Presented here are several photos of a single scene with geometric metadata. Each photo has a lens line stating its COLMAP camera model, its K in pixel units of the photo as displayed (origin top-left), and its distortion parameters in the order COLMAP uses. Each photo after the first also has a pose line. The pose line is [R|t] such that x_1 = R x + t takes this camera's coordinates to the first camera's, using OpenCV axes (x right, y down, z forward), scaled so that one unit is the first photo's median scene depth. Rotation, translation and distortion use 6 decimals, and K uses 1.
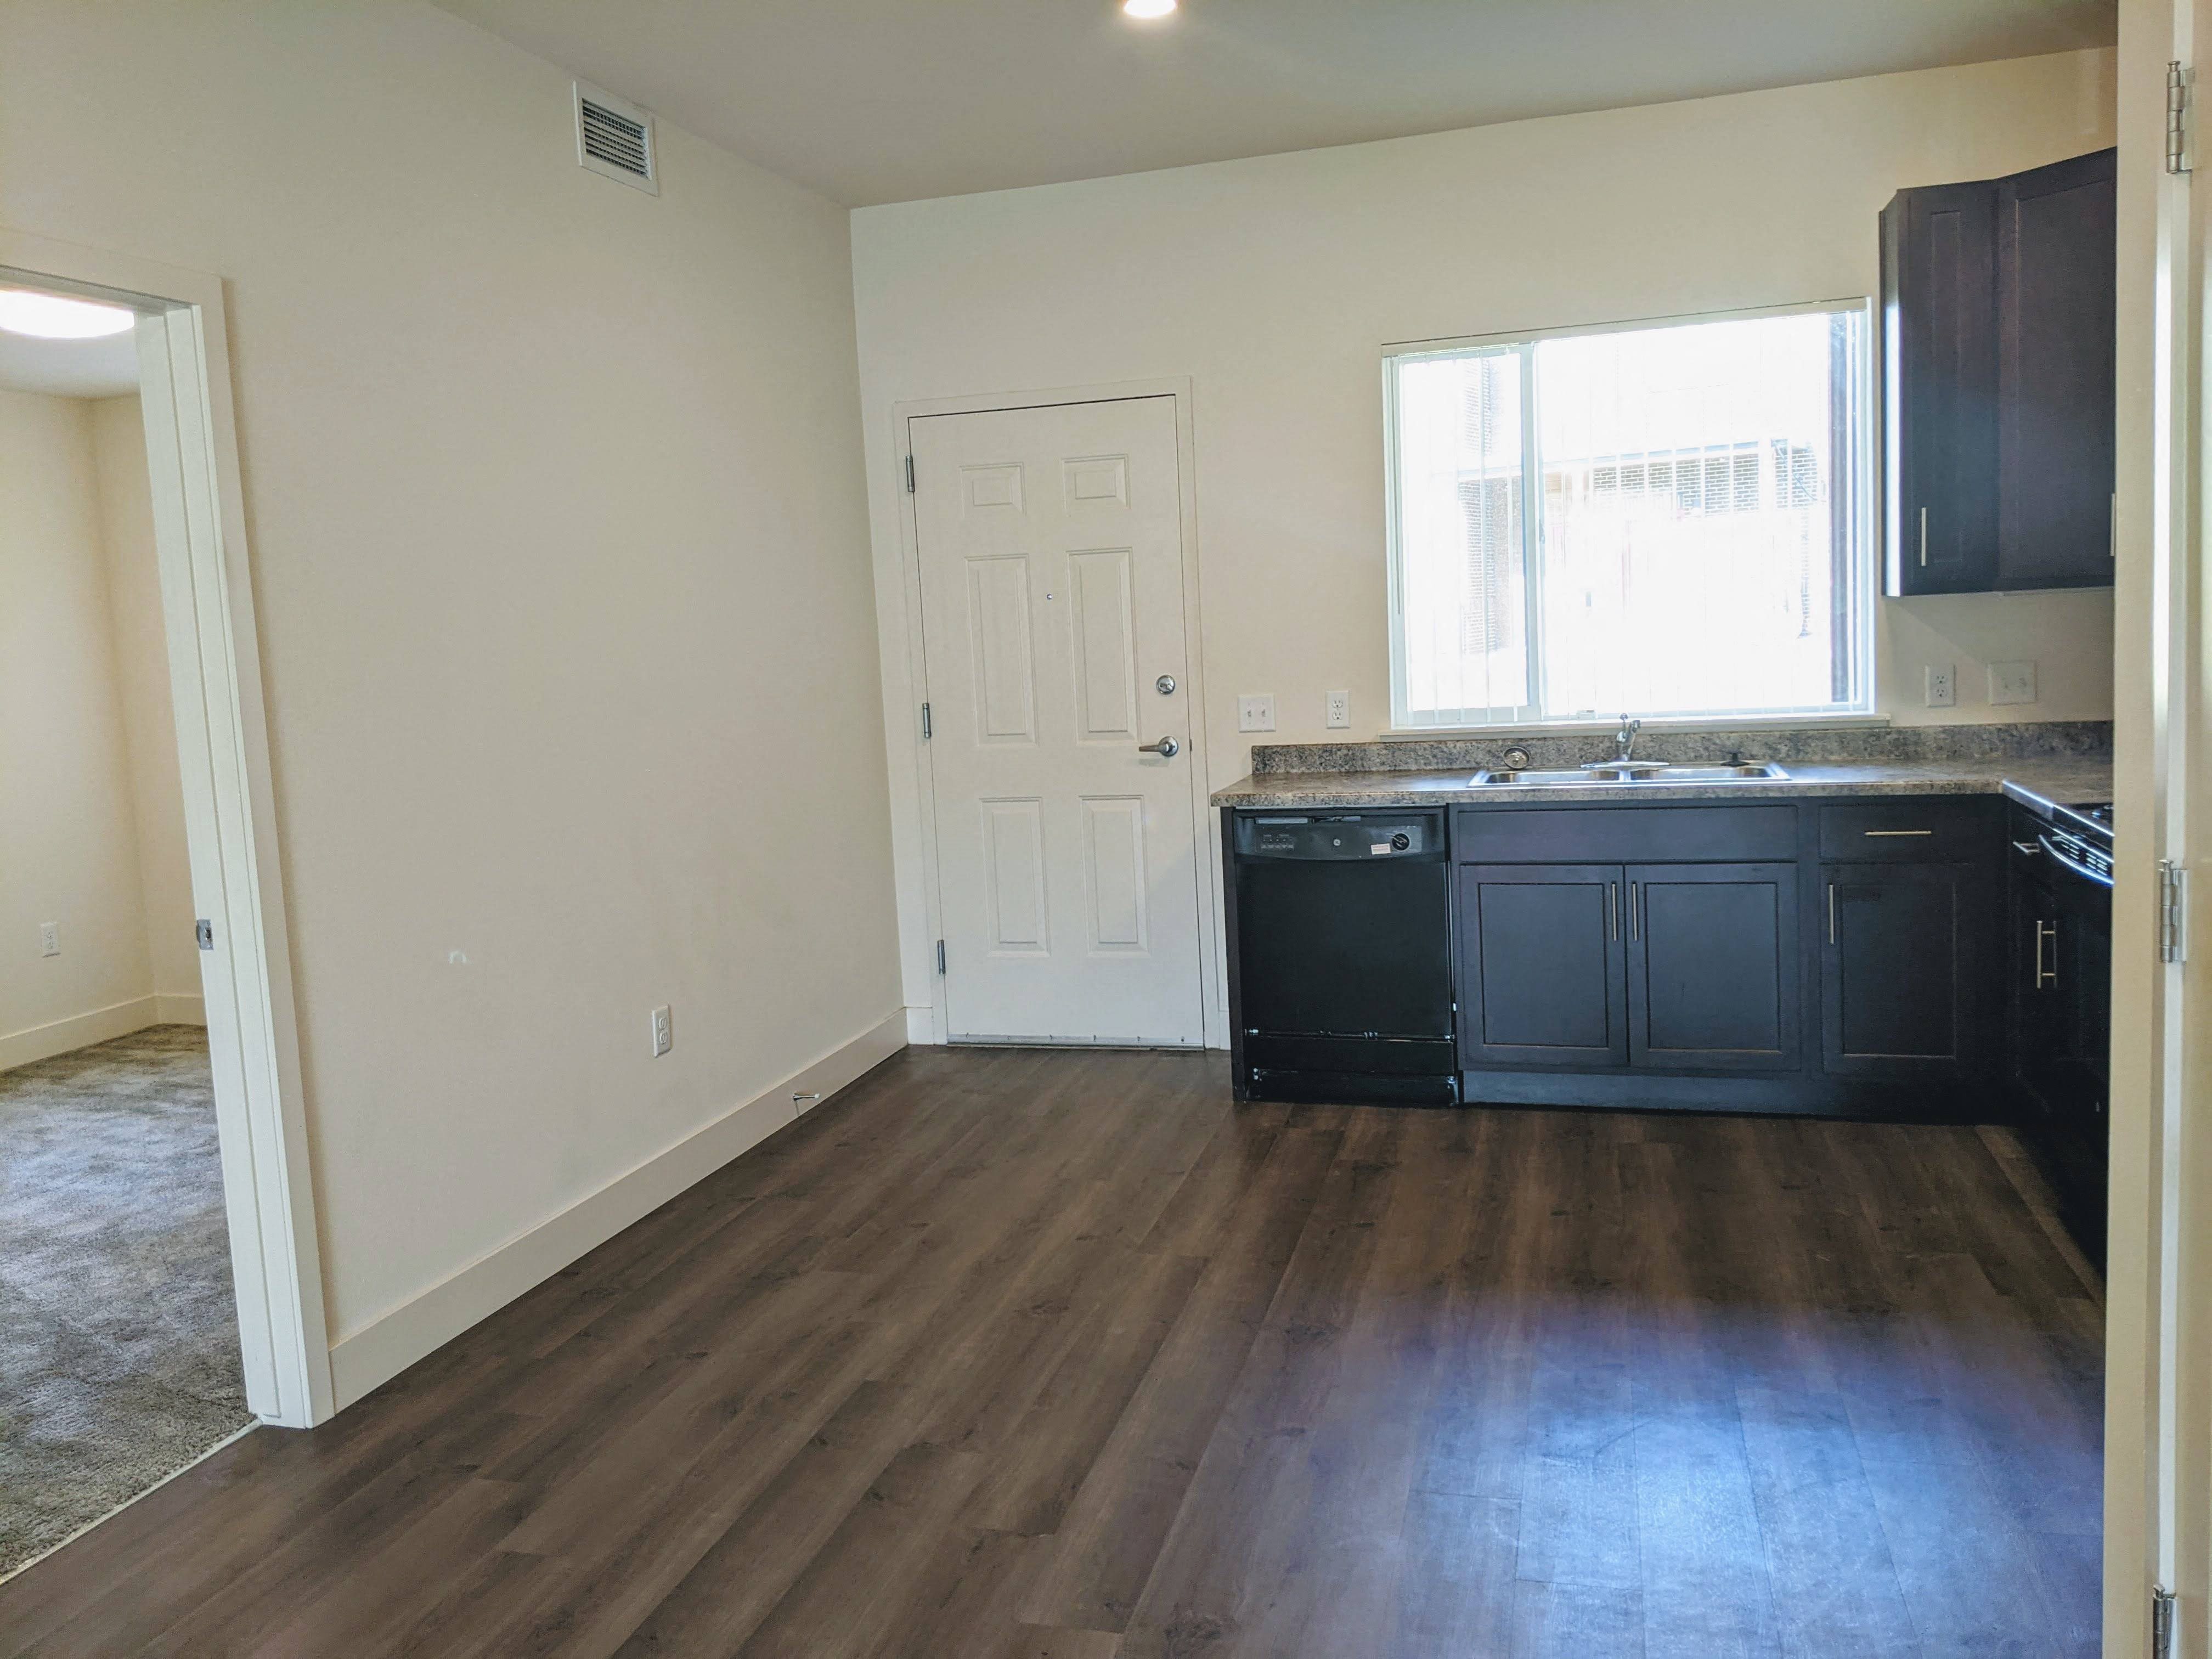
lens RADIAL K [[1722.2, 0, 1102.0], [0, 1722.2, 825.3], [0, 0, 1]] dist [-0.015182, -0.004418]
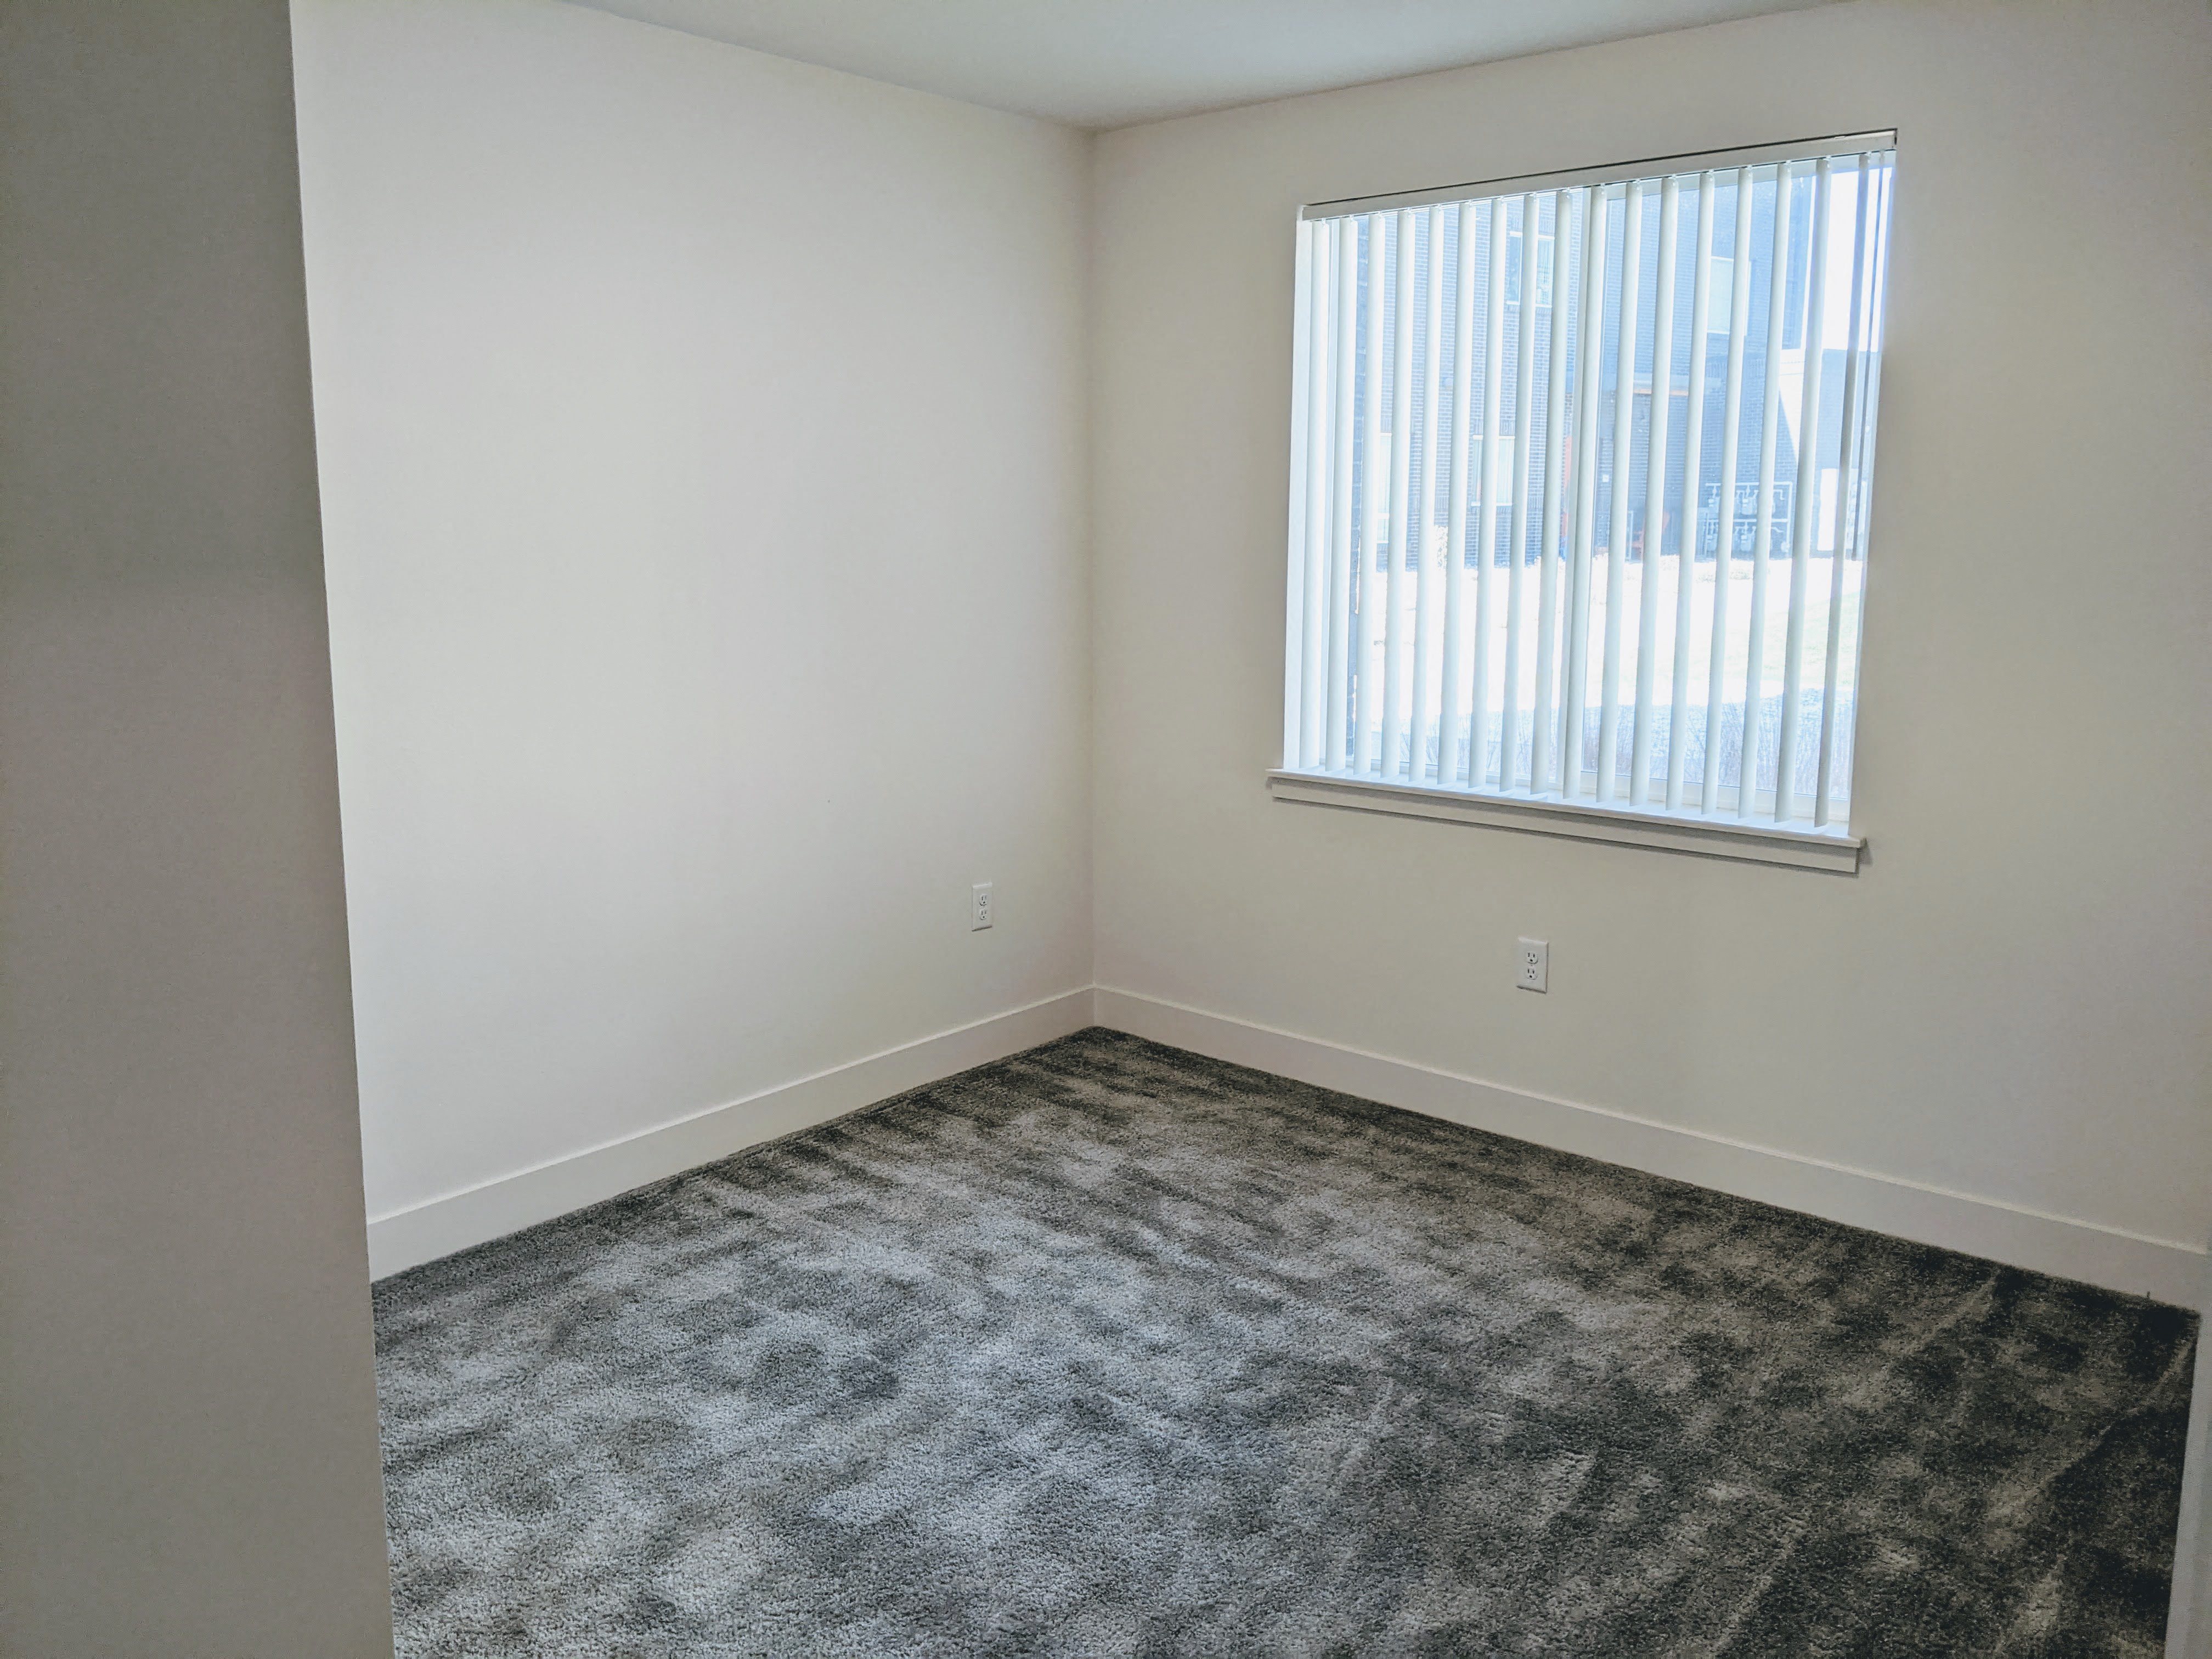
lens RADIAL K [[1722.2, 0, 1105.8], [0, 1722.2, 826.7], [0, 0, 1]] dist [-0.015182, -0.004418]
pose [[0.909290, 0.129661, -0.395449, -0.334953], [-0.099686, 0.990423, 0.095527, -0.043708], [0.404048, -0.047441, 0.913507, 0.428775]]
